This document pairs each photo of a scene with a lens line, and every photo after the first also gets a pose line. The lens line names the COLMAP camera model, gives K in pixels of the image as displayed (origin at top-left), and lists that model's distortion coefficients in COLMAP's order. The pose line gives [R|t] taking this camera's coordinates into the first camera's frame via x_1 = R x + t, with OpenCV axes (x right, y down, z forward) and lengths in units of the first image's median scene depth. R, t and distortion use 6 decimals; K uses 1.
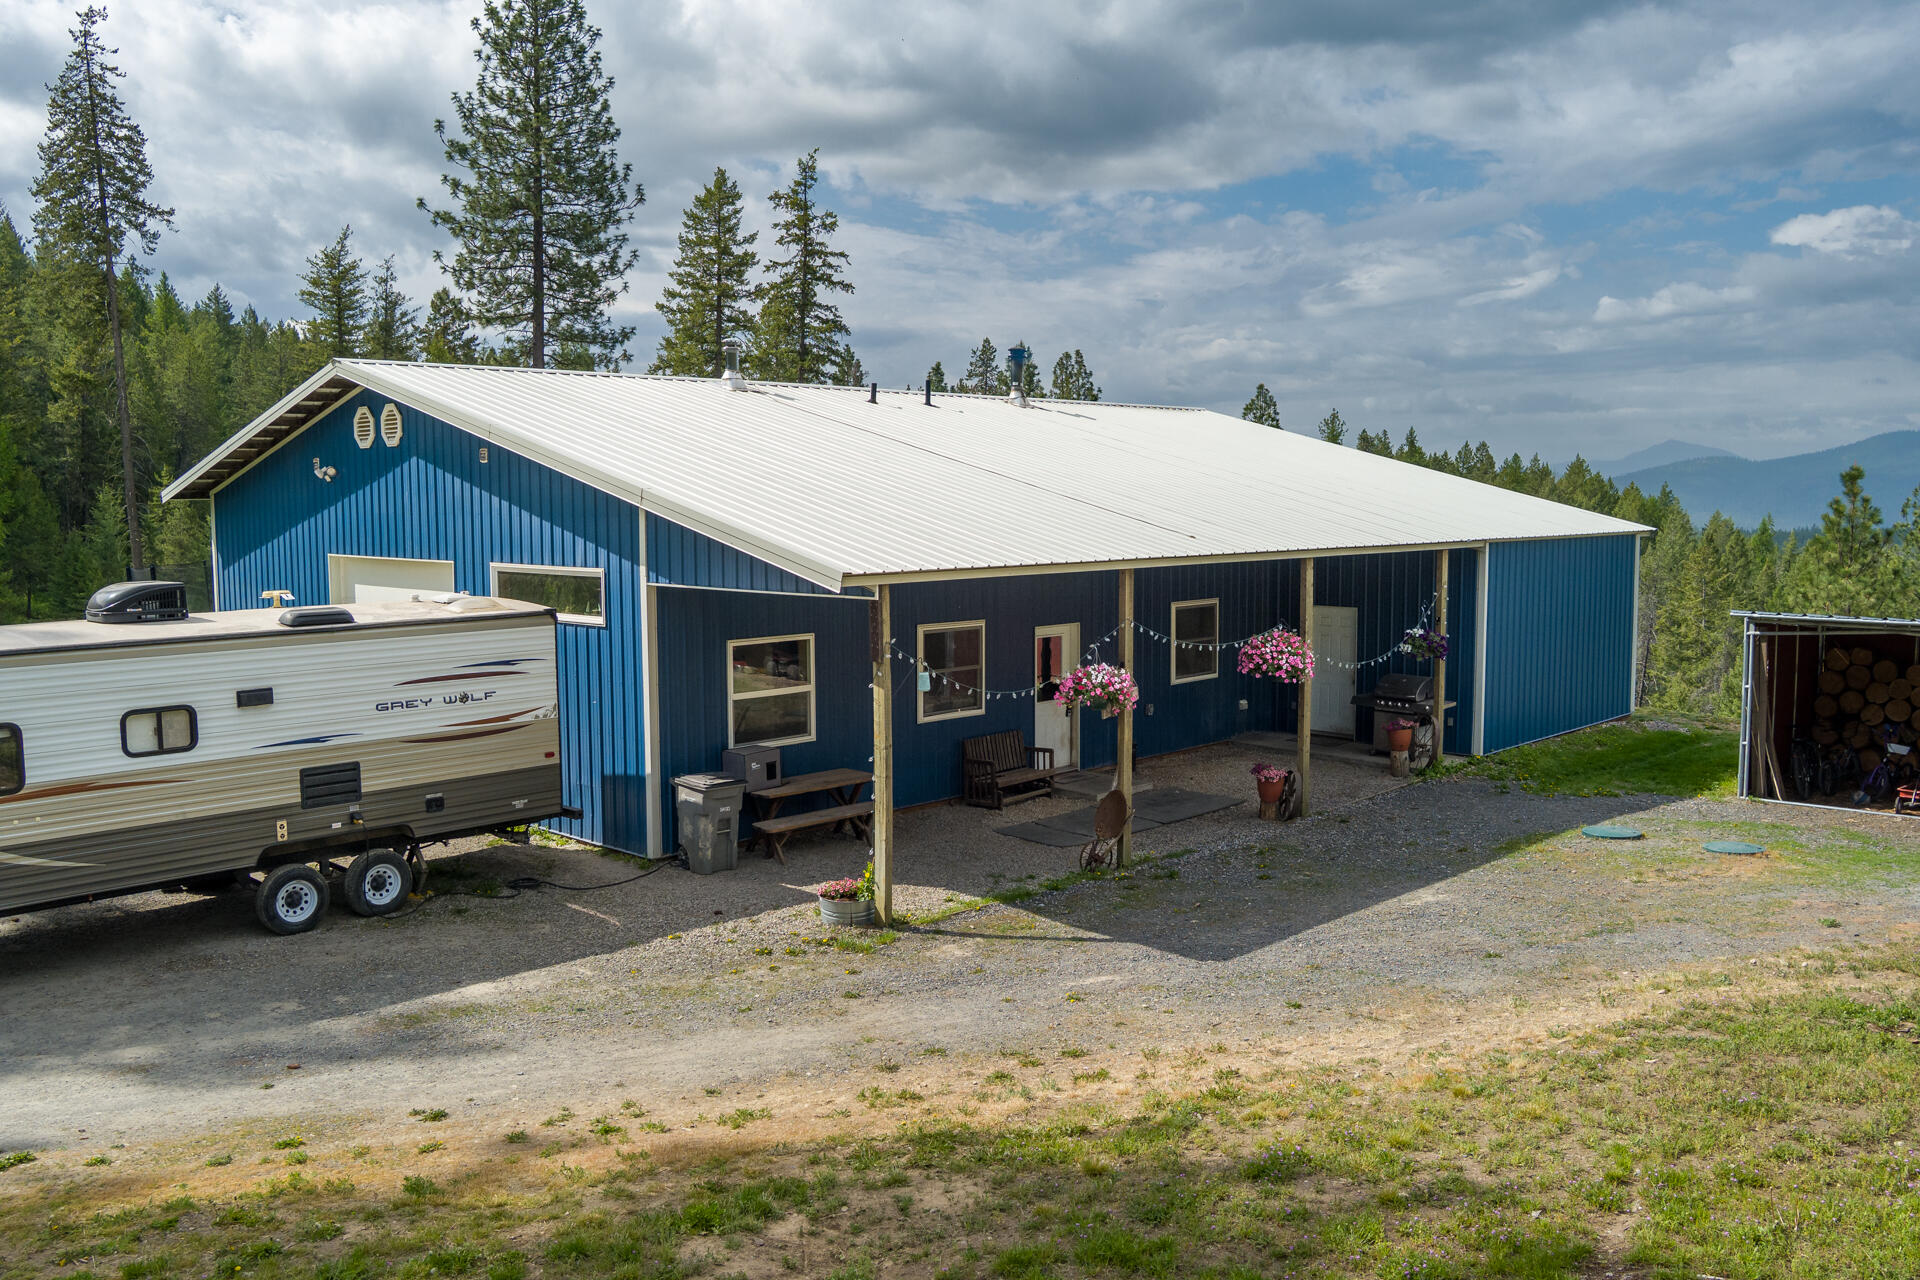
lens RADIAL K [[1530.6, 0, 960.0], [0, 1530.6, 640.0], [0, 0, 1]] dist [-0.071474, 0.025001]
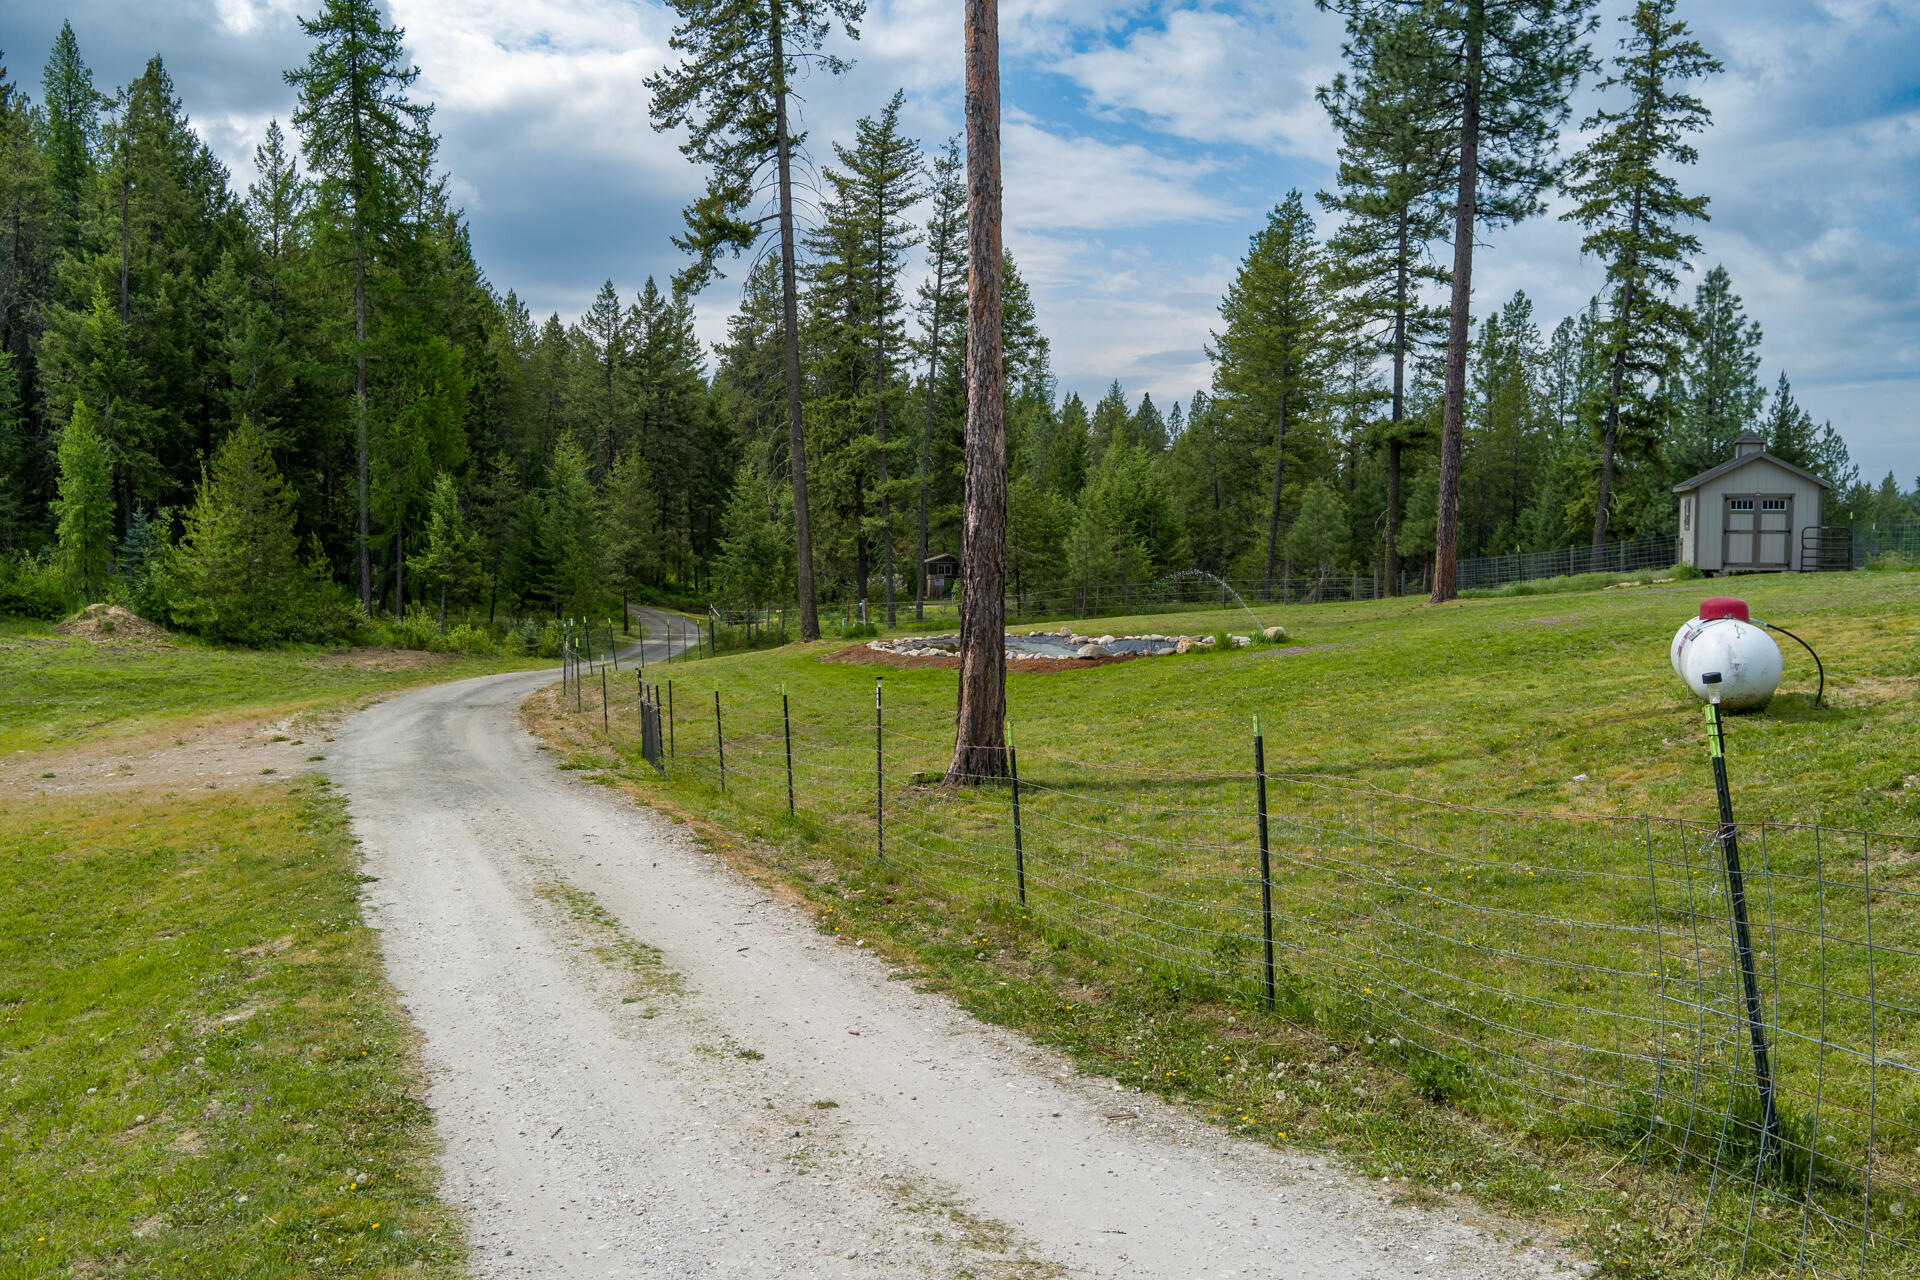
lens RADIAL K [[1461.5, 0, 949.6], [0, 1461.5, 693.2], [0, 0, 1]] dist [0.023413, -0.145630]
pose [[0.998153, 0.013946, -0.059124, -1.330127], [-0.012784, 0.999719, 0.019986, 0.049415], [0.059386, -0.019193, 0.998051, 1.048639]]
